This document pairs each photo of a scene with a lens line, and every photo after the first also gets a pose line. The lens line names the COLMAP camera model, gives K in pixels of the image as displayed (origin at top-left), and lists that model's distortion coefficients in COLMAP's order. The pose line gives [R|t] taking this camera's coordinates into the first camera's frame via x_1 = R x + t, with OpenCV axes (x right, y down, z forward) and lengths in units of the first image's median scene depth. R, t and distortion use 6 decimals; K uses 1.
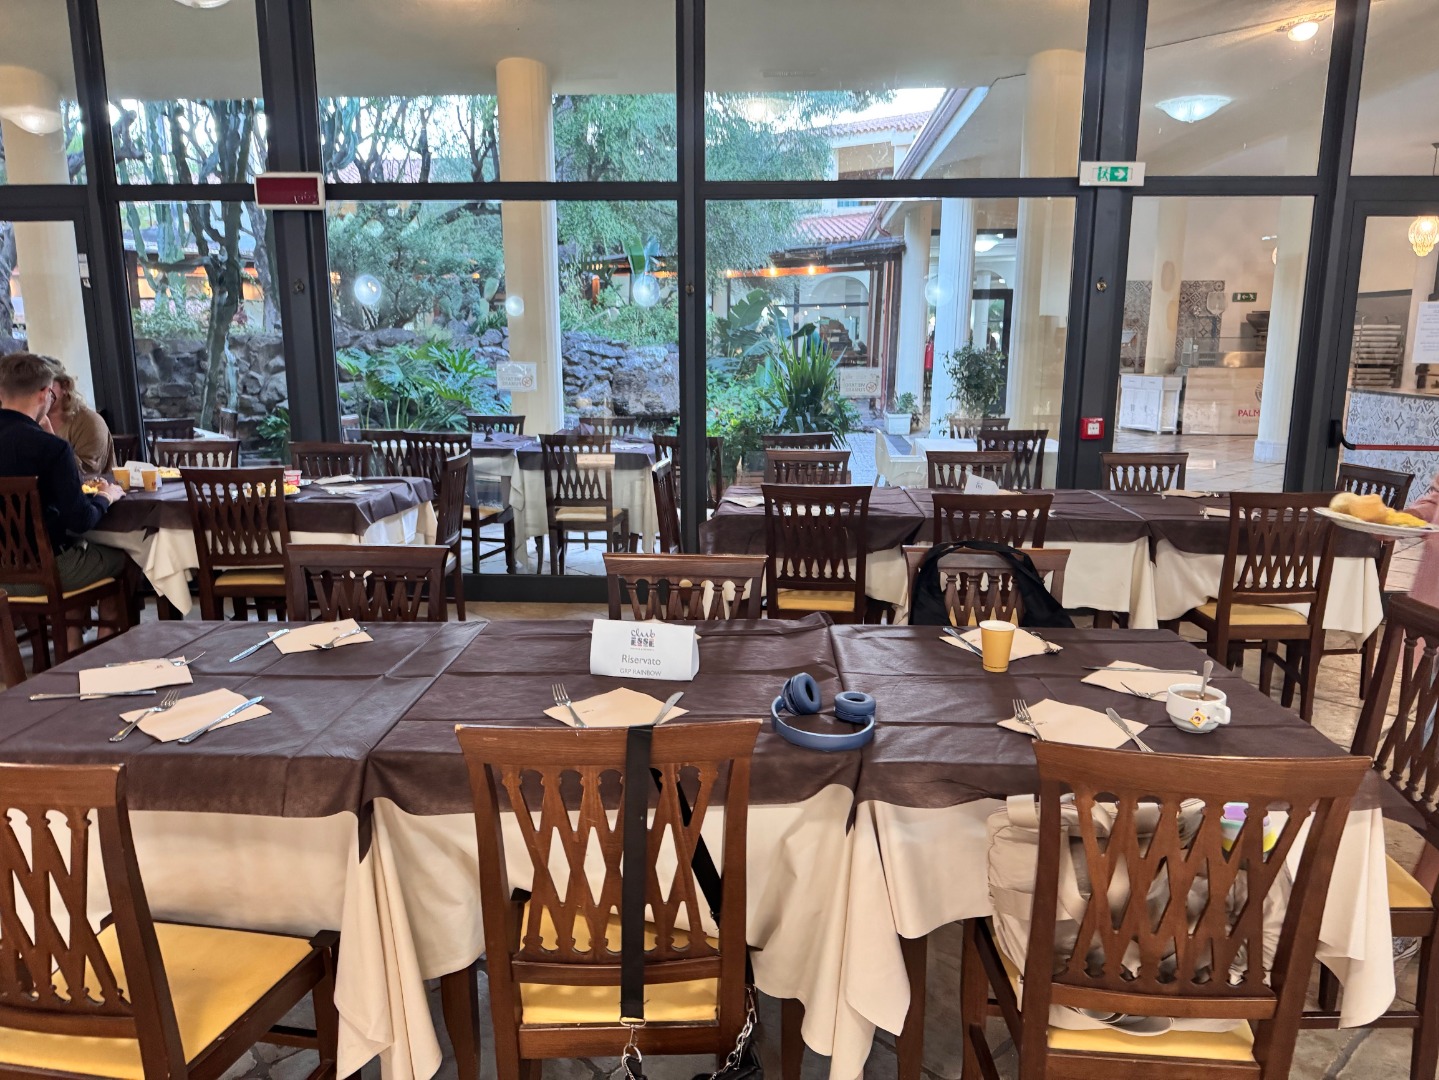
lens RADIAL K [[1018.7, 0, 727.0], [0, 1018.7, 542.1], [0, 0, 1]] dist [0.041755, -0.049985]
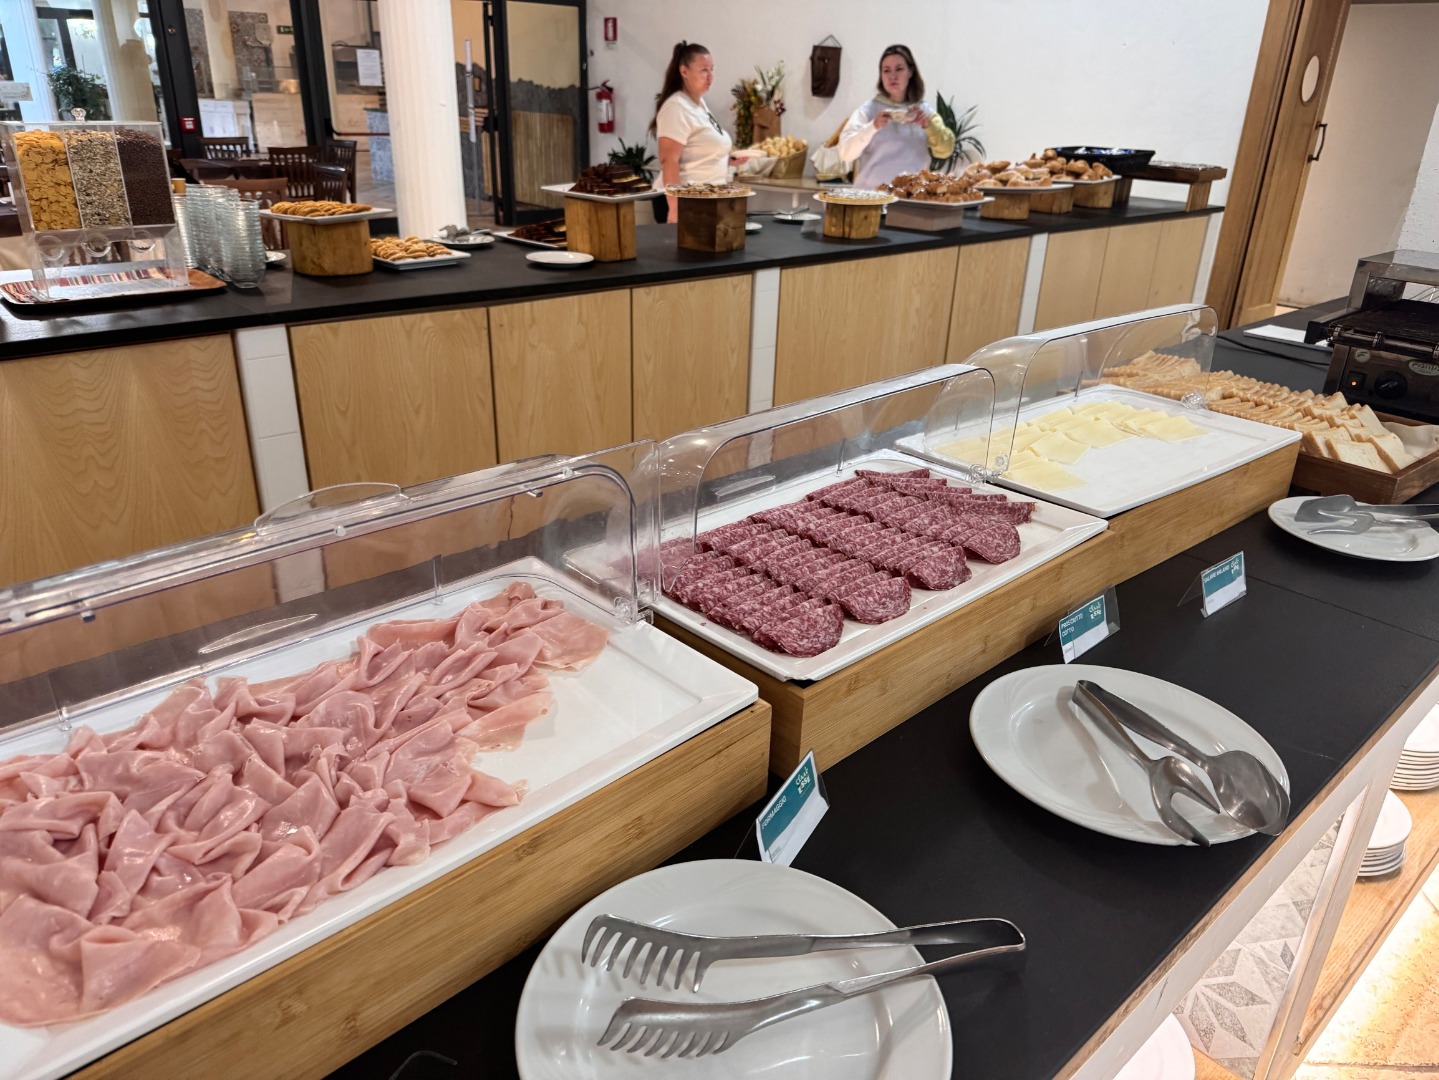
lens RADIAL K [[1018.7, 0, 720.6], [0, 1018.7, 533.5], [0, 0, 1]] dist [0.041755, -0.049985]
pose [[0.692080, -0.275384, 0.667225, -0.097702], [0.117268, 0.954979, 0.272513, 0.050914], [-0.712232, -0.110357, 0.693215, -0.240433]]
